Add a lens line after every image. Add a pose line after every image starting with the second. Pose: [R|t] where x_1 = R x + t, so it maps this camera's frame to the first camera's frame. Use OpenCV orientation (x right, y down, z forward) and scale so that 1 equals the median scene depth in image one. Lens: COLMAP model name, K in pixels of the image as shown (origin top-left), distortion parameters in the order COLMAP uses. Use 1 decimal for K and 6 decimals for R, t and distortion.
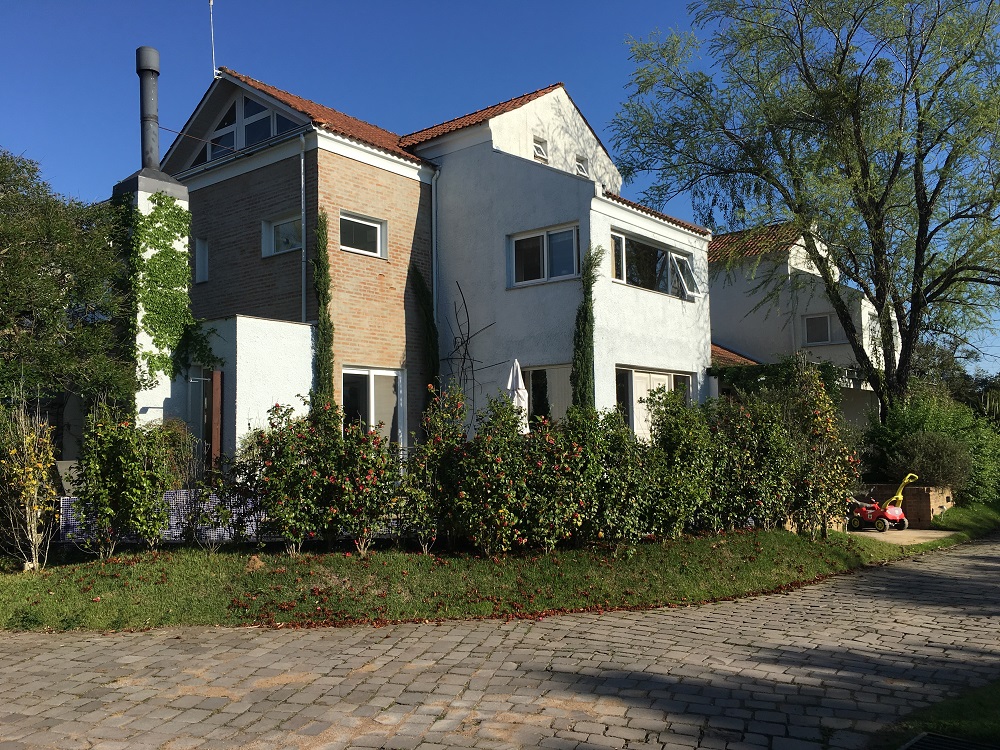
lens RADIAL K [[852.9, 0, 500.0], [0, 852.9, 375.0], [0, 0, 1]] dist [0.066550, -0.101638]
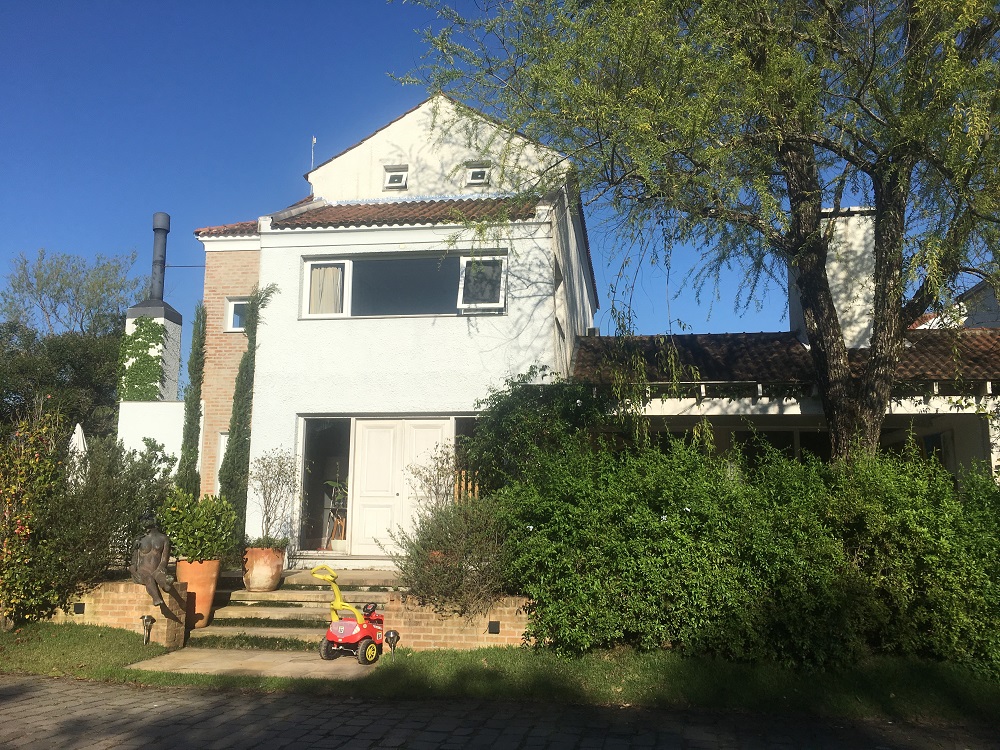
lens RADIAL K [[852.9, 0, 500.0], [0, 852.9, 375.0], [0, 0, 1]] dist [0.066550, -0.101638]
pose [[0.509276, -0.113404, -0.853099, 0.971049], [0.050580, 0.993511, -0.101875, 0.045636], [0.859115, 0.008733, 0.511707, 0.727909]]
